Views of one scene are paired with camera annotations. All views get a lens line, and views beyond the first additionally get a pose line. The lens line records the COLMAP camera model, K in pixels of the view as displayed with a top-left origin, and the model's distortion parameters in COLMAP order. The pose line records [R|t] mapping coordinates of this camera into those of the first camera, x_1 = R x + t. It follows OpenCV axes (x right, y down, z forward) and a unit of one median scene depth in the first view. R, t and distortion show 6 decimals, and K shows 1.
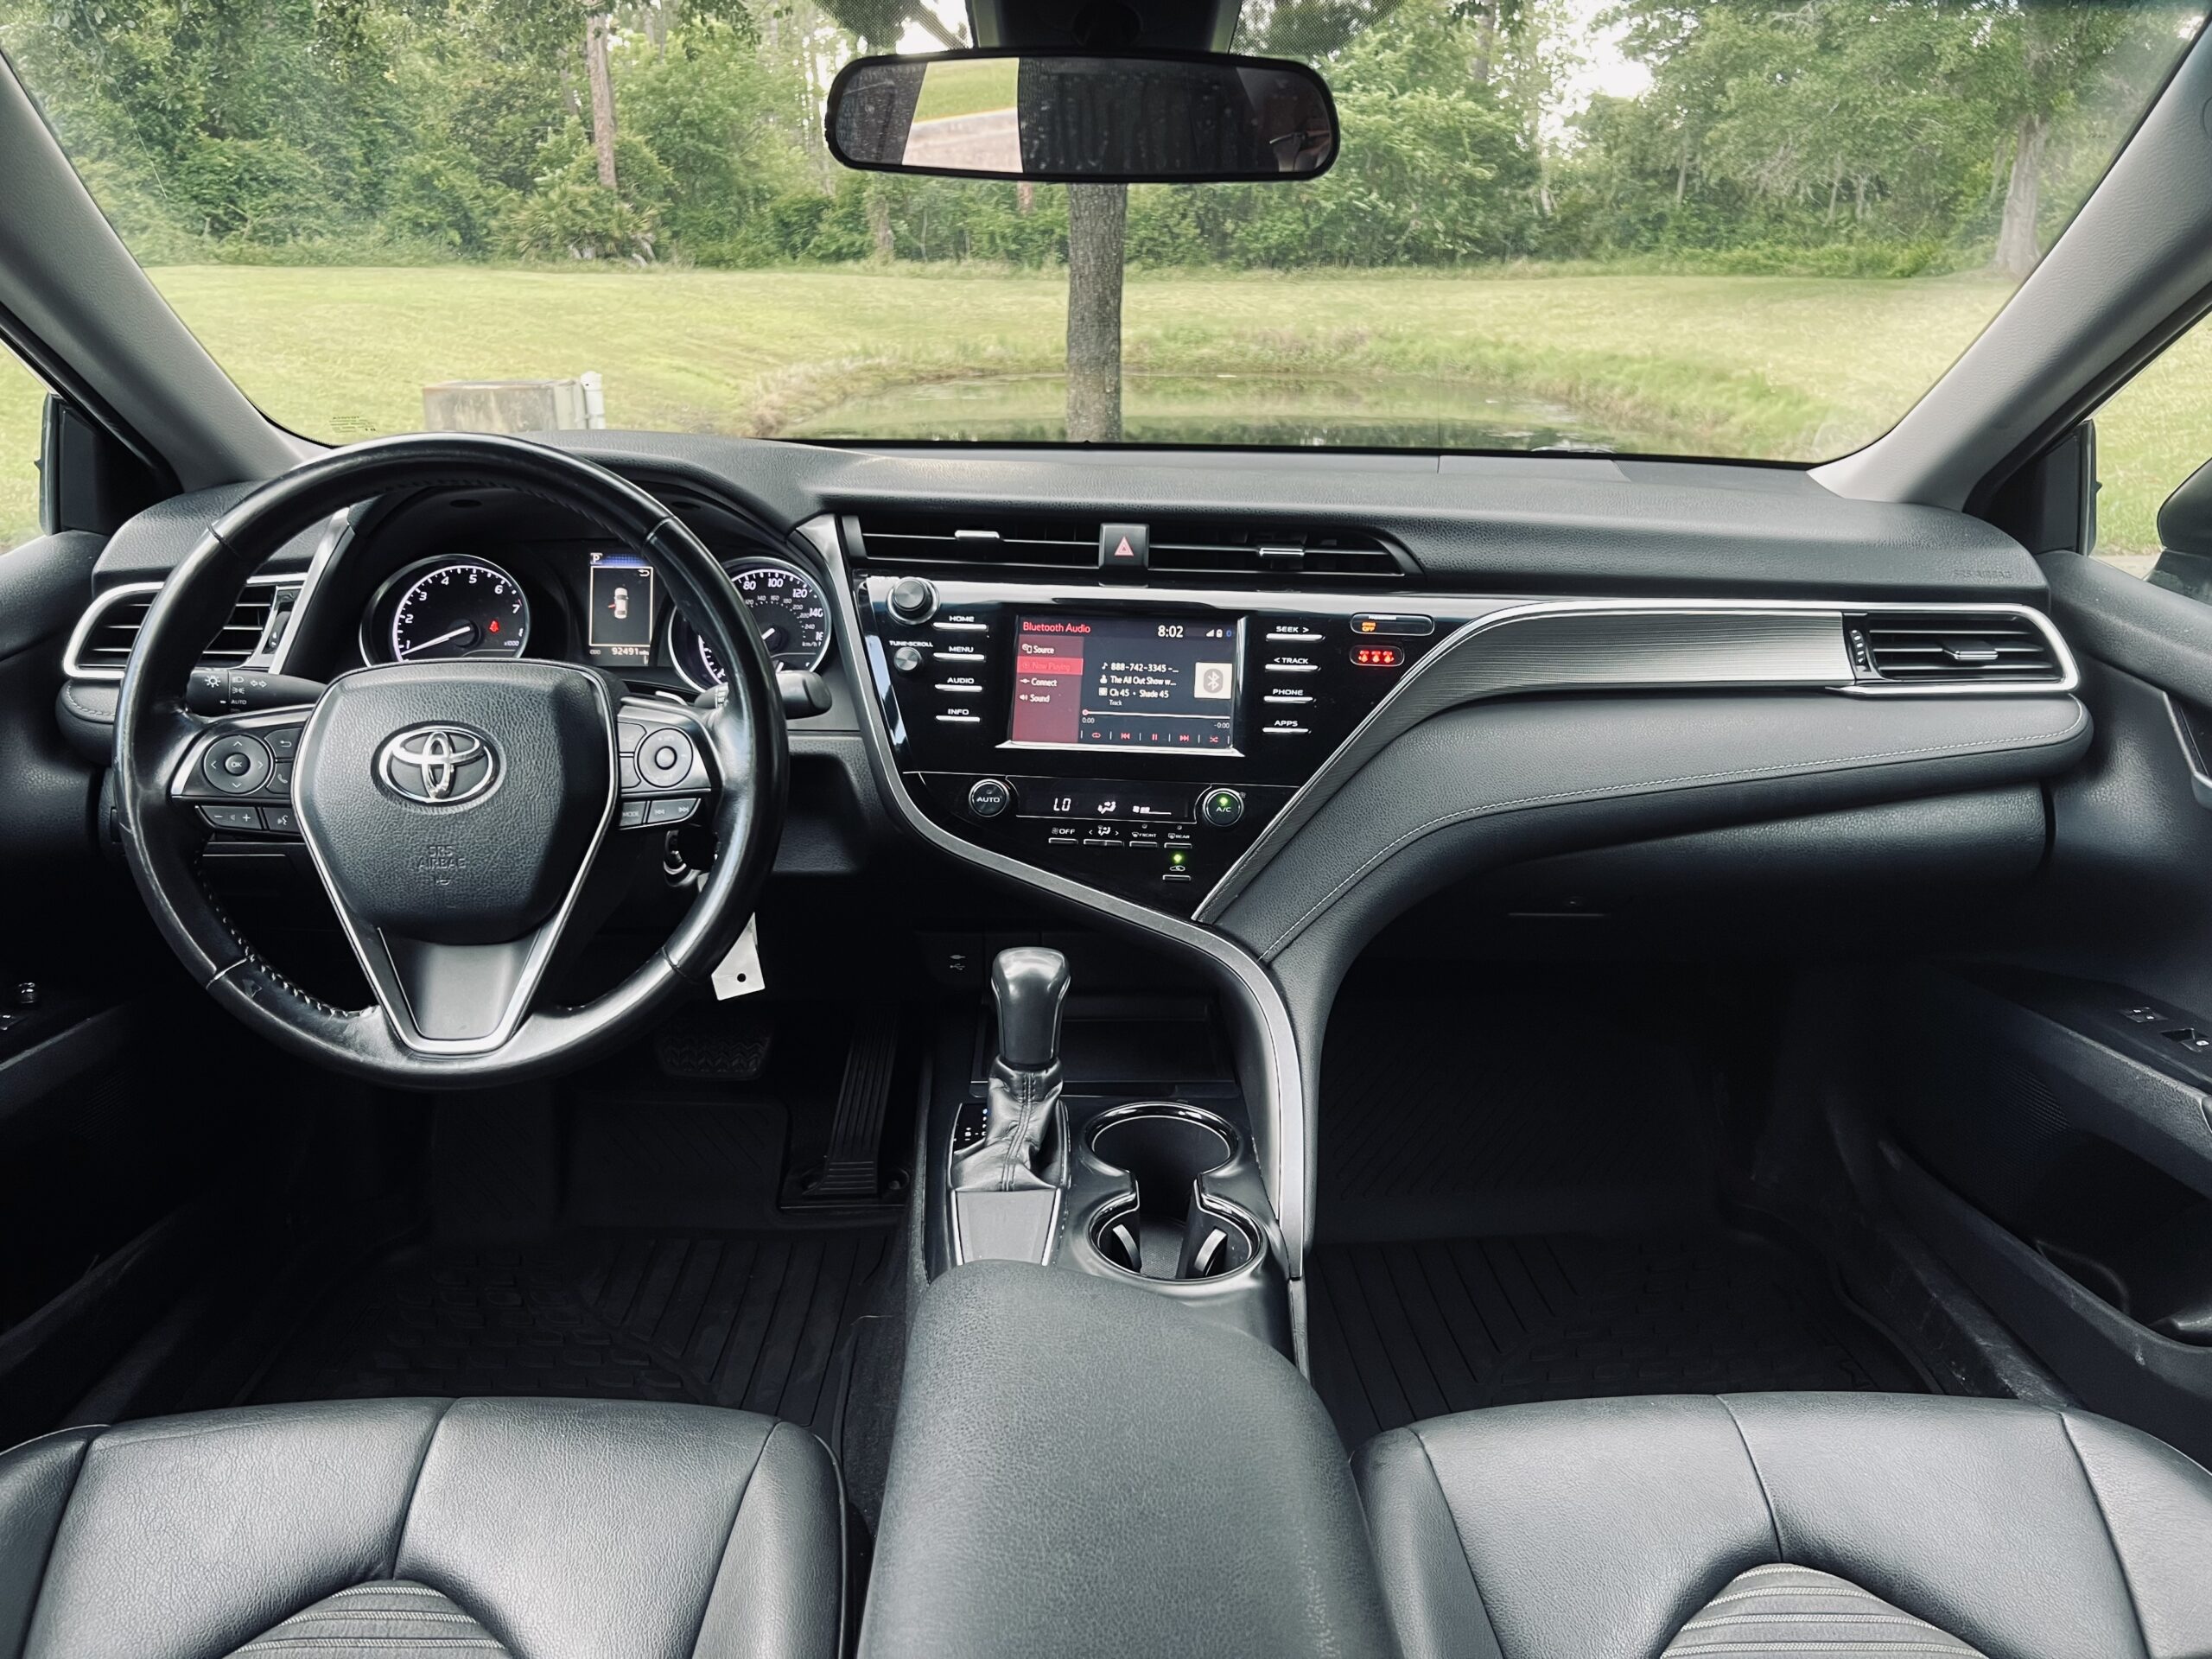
lens RADIAL K [[1674.6, 0, 1124.5], [0, 1674.6, 821.6], [0, 0, 1]] dist [0.049547, -0.067666]
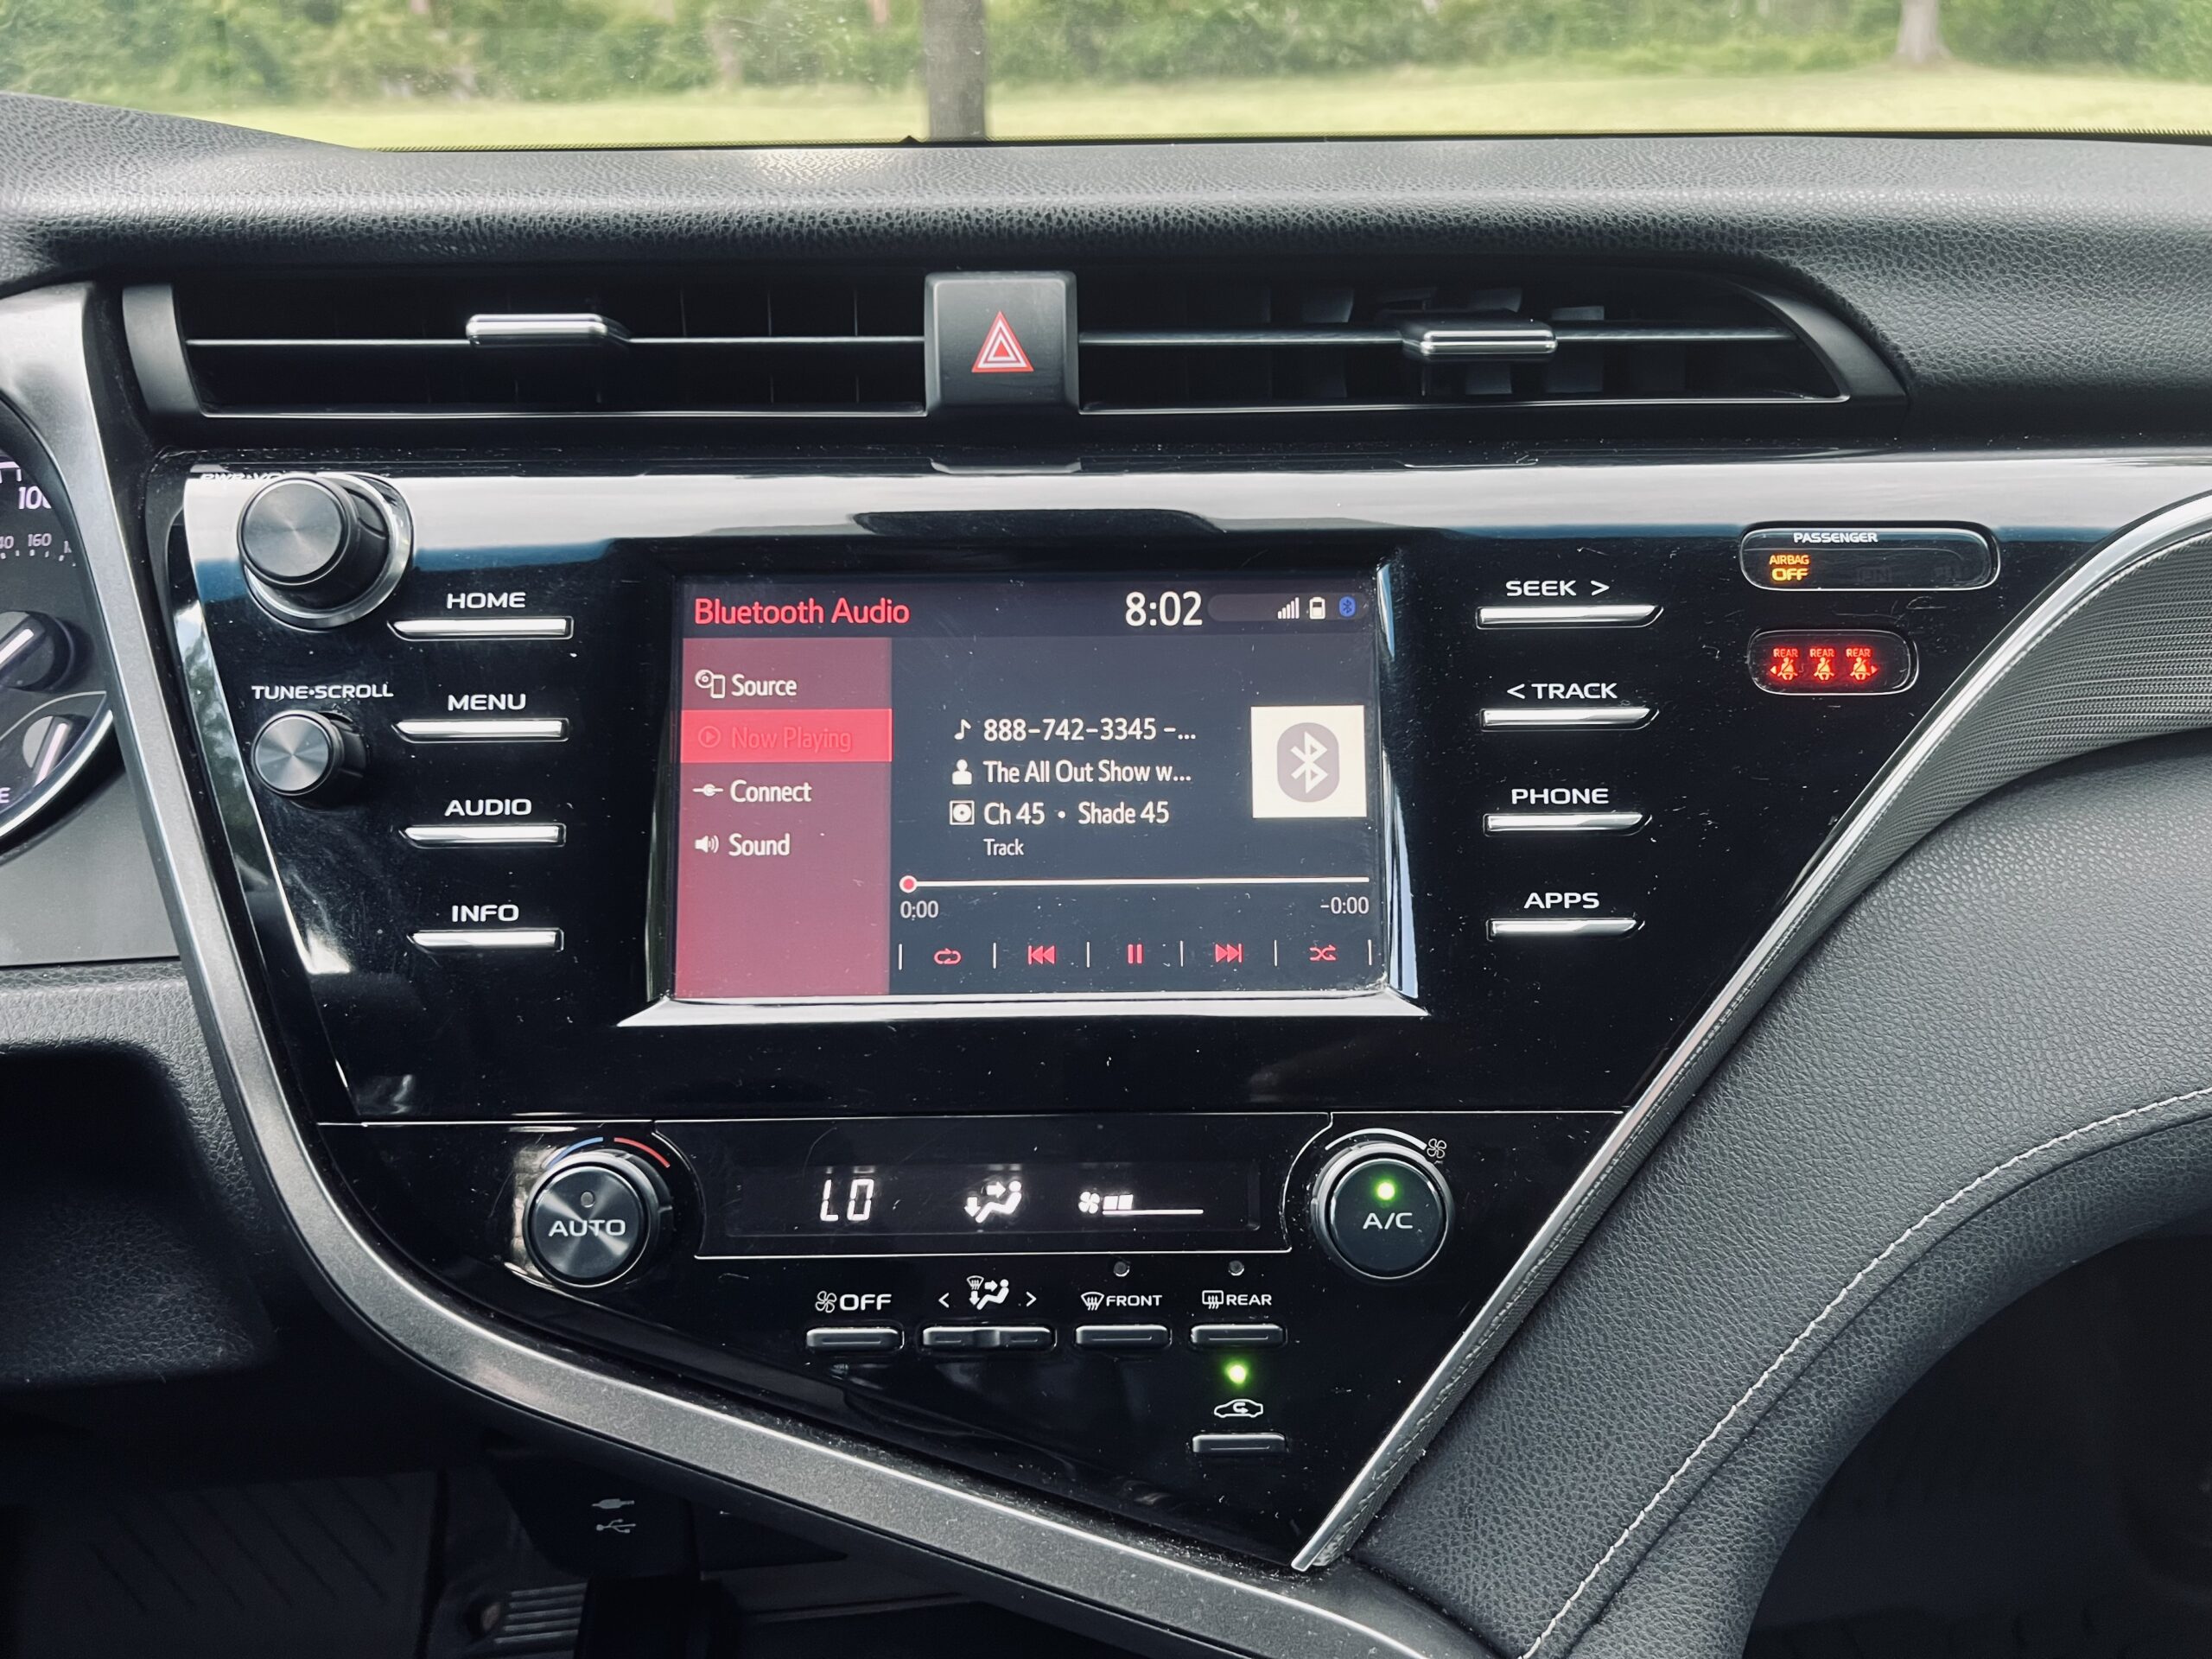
lens RADIAL K [[1674.6, 0, 1137.8], [0, 1674.6, 791.0], [0, 0, 1]] dist [0.049547, -0.067666]
pose [[0.996347, -0.057572, 0.063075, 0.000659], [0.052859, 0.995856, 0.074002, -0.103696], [-0.067074, -0.070397, 0.995261, 0.686093]]
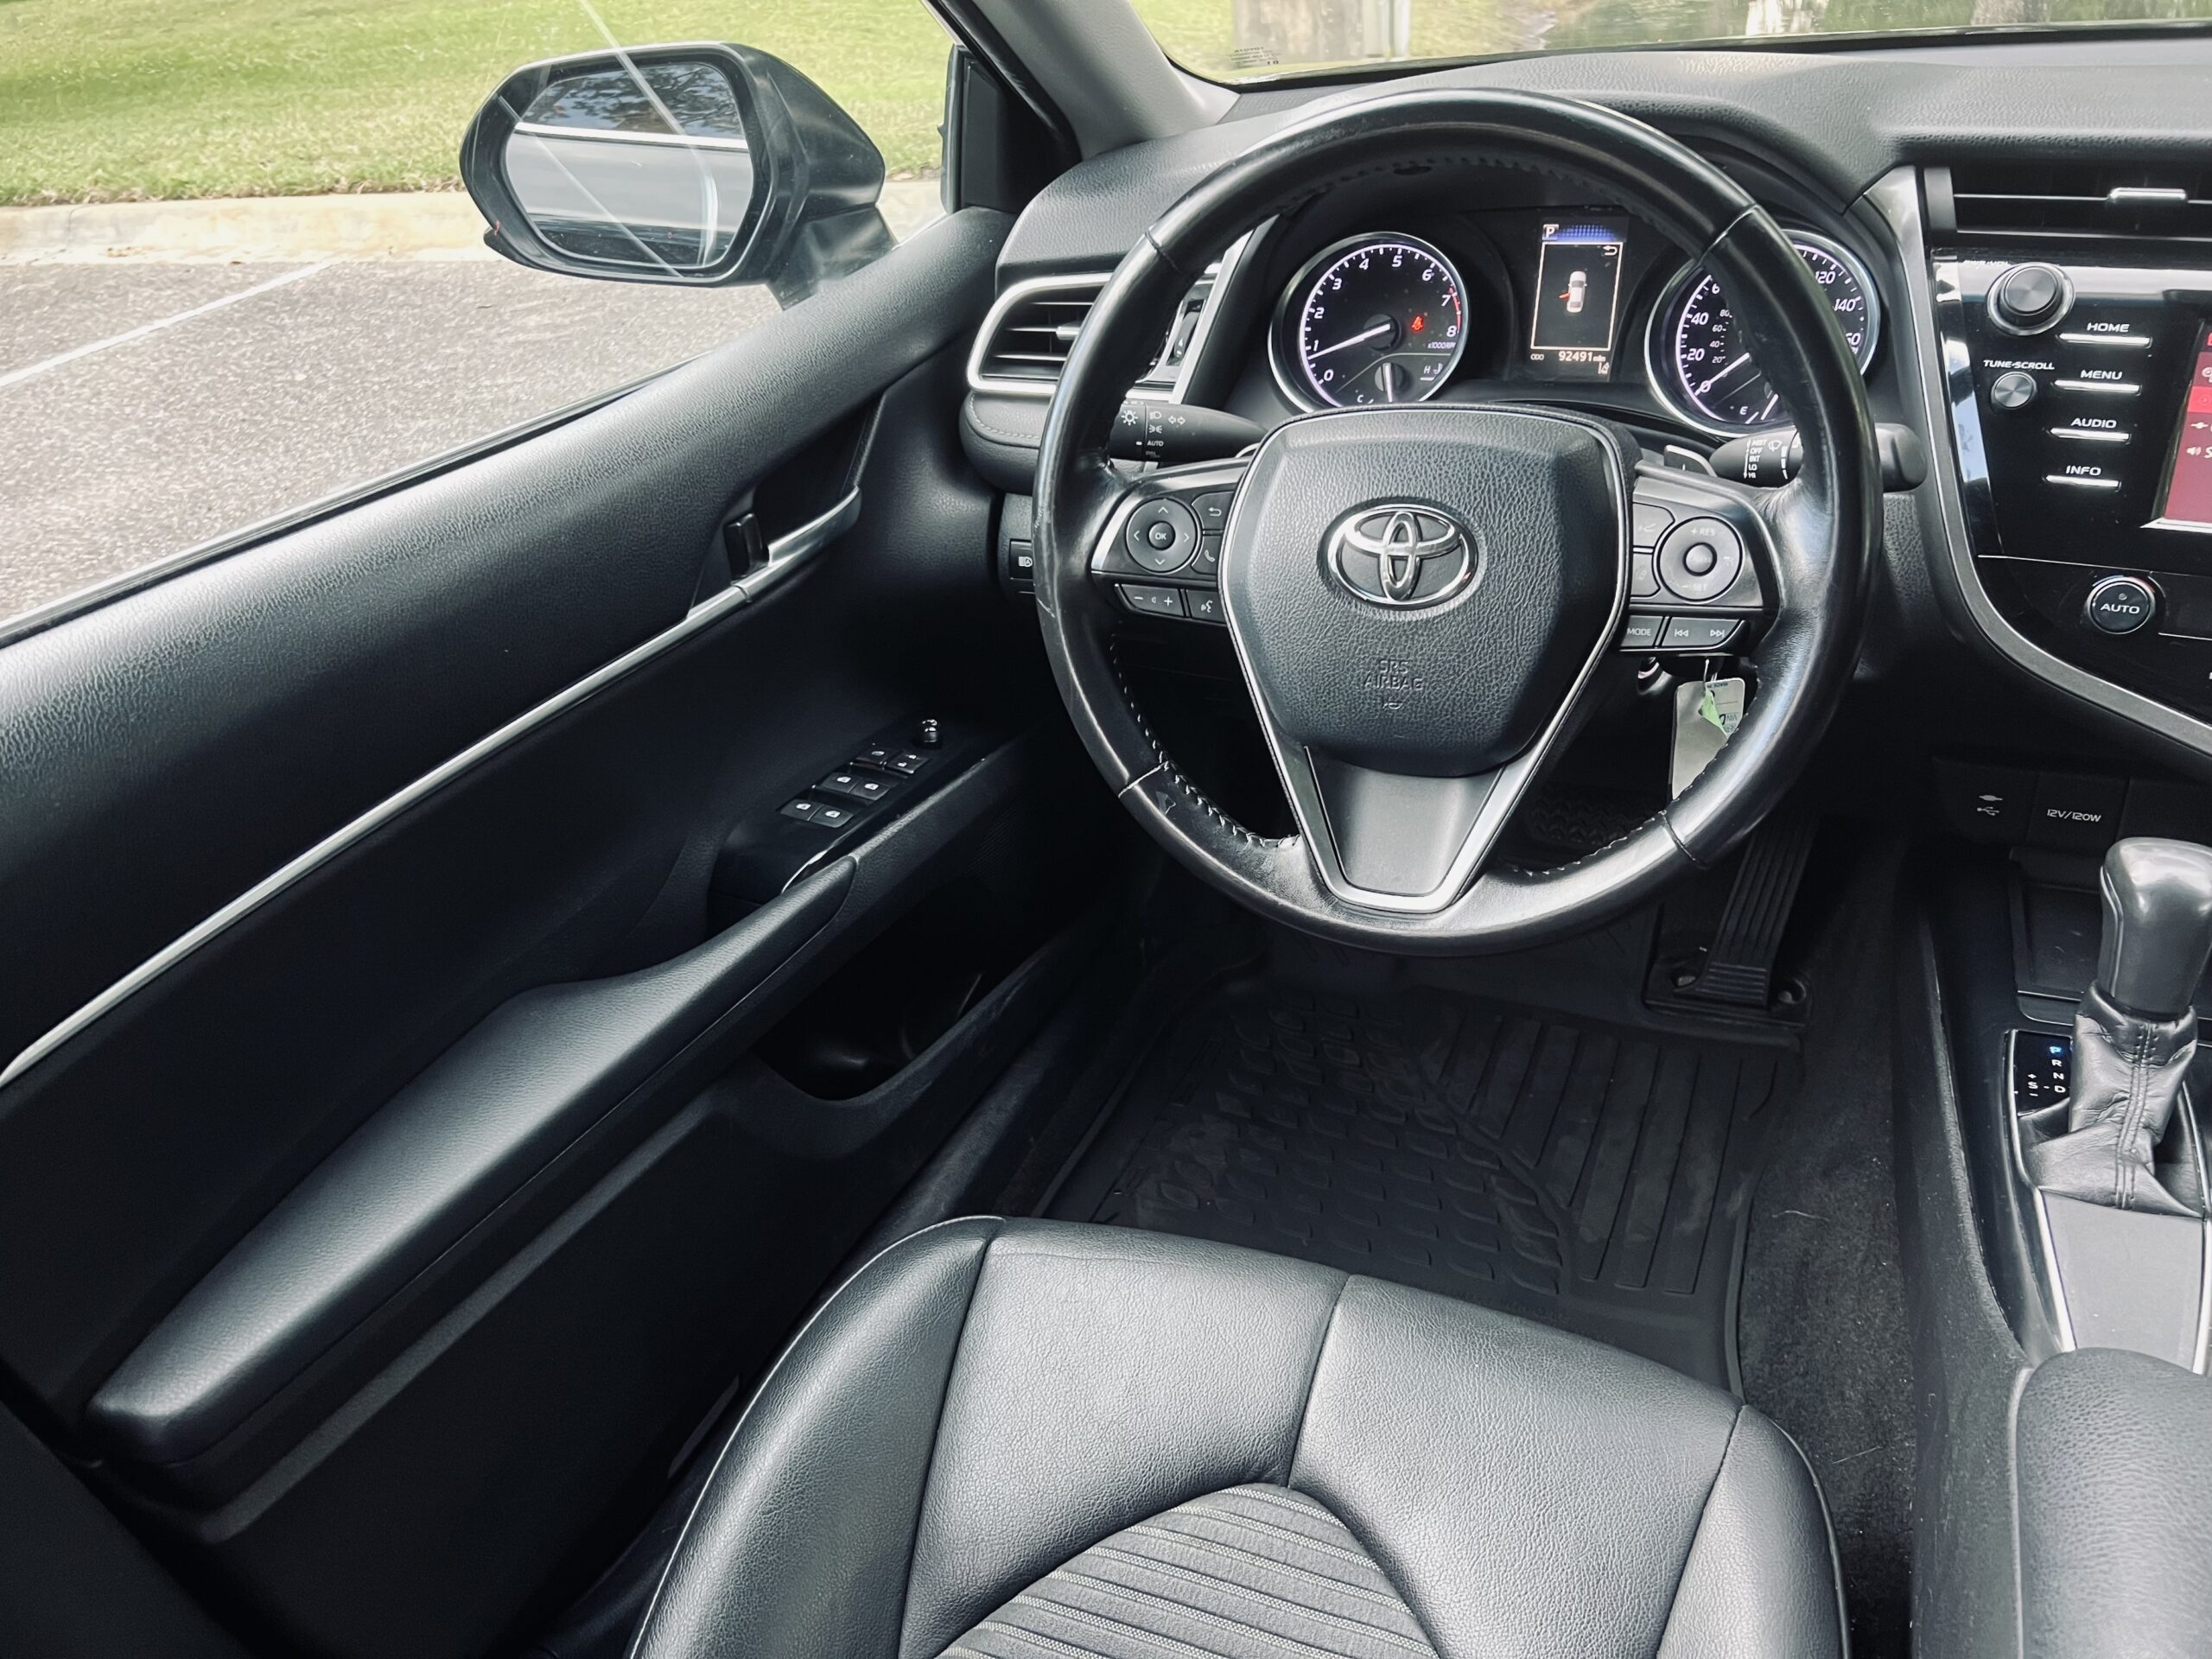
lens RADIAL K [[1674.6, 0, 1114.8], [0, 1674.6, 837.2], [0, 0, 1]] dist [0.049547, -0.067666]
pose [[0.901759, 0.137128, -0.409911, -0.151900], [-0.039676, 0.970598, 0.237412, -0.068107], [0.430414, -0.197825, 0.880687, 0.190242]]
